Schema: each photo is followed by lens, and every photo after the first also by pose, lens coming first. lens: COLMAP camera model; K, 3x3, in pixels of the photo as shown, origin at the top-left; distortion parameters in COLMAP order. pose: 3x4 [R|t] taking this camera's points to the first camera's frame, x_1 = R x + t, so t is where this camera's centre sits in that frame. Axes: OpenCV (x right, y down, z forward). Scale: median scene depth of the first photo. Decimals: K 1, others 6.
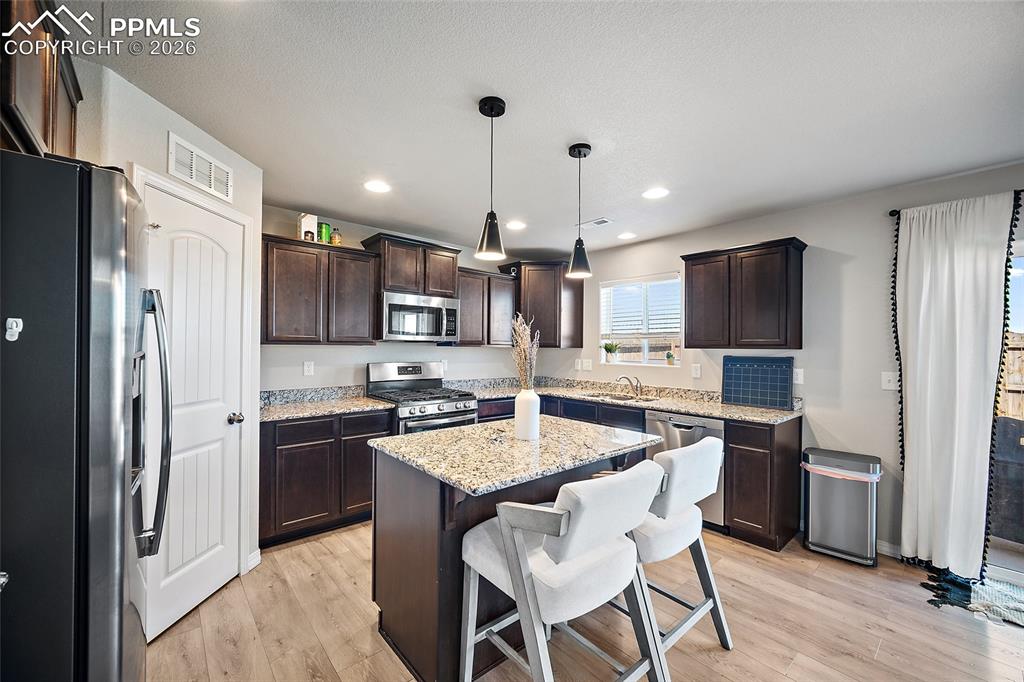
lens RADIAL K [[406.1, 0, 505.3], [0, 406.1, 348.5], [0, 0, 1]] dist [0.002669, -0.000462]
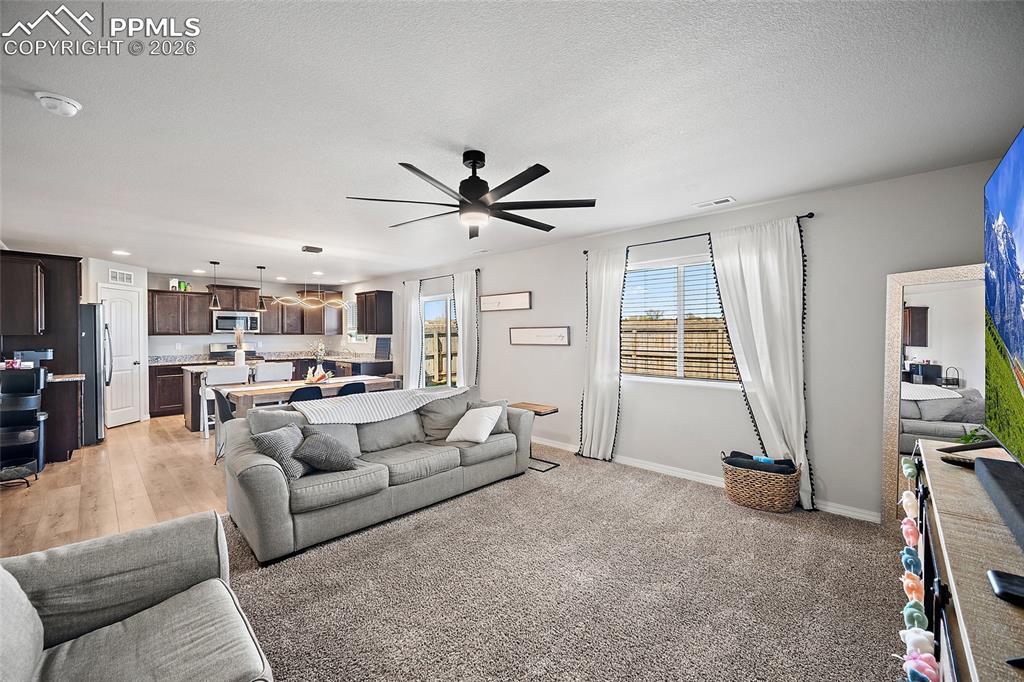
lens RADIAL K [[406.1, 0, 503.2], [0, 406.1, 338.6], [0, 0, 1]] dist [0.002669, -0.000462]
pose [[0.996124, -0.015359, 0.086607, 1.158325], [0.014464, 0.999835, 0.010953, 0.010522], [-0.086761, -0.009658, 0.996182, -1.442290]]
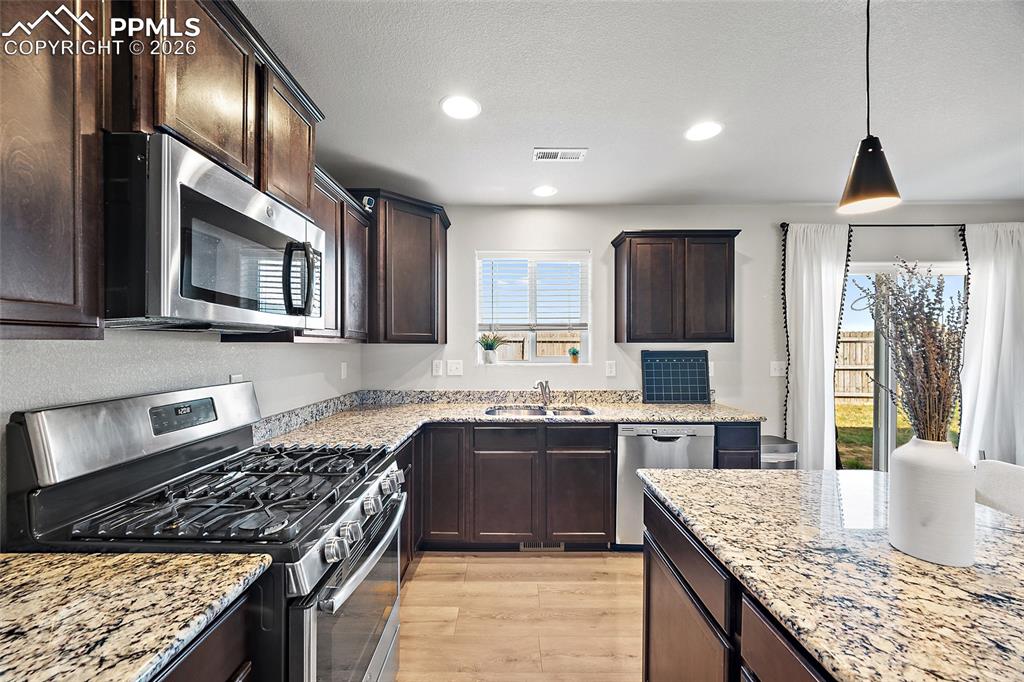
lens RADIAL K [[406.1, 0, 509.9], [0, 406.1, 344.9], [0, 0, 1]] dist [0.002669, -0.000462]
pose [[0.655624, -0.012105, 0.754990, -0.377600], [0.009250, 0.999925, 0.008000, -0.005141], [-0.755031, 0.001739, 0.655687, 0.699867]]
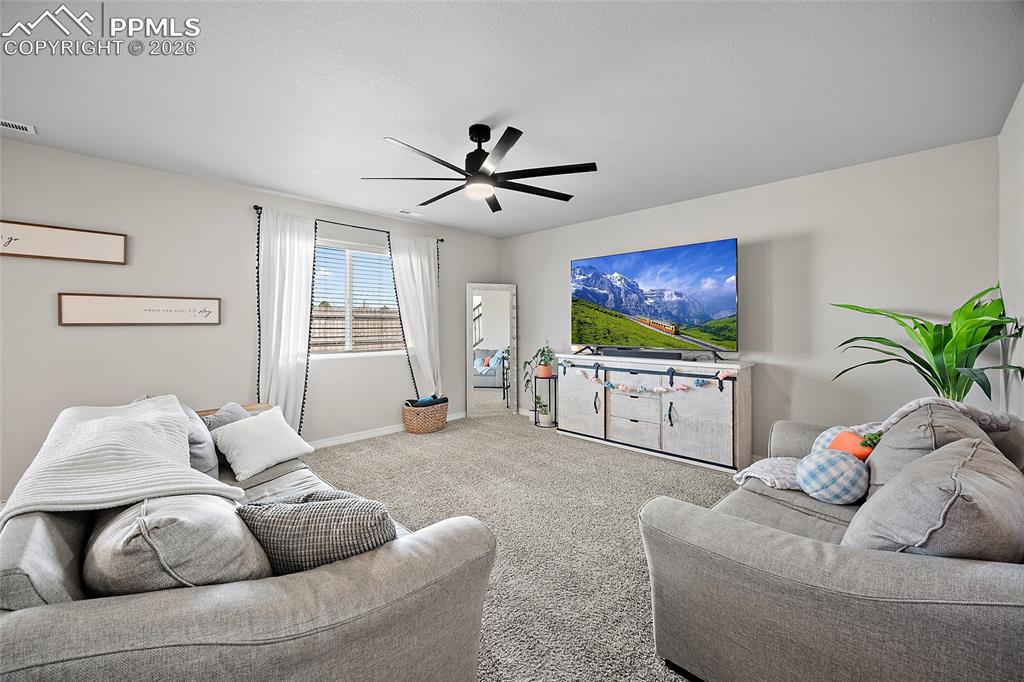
lens RADIAL K [[406.1, 0, 514.7], [0, 406.1, 322.7], [0, 0, 1]] dist [0.002669, -0.000462]
pose [[-0.071490, -0.009162, 0.997399, 0.374028], [-0.000499, 0.999958, 0.009149, 0.040810], [-0.997441, 0.000156, -0.071492, -0.685994]]
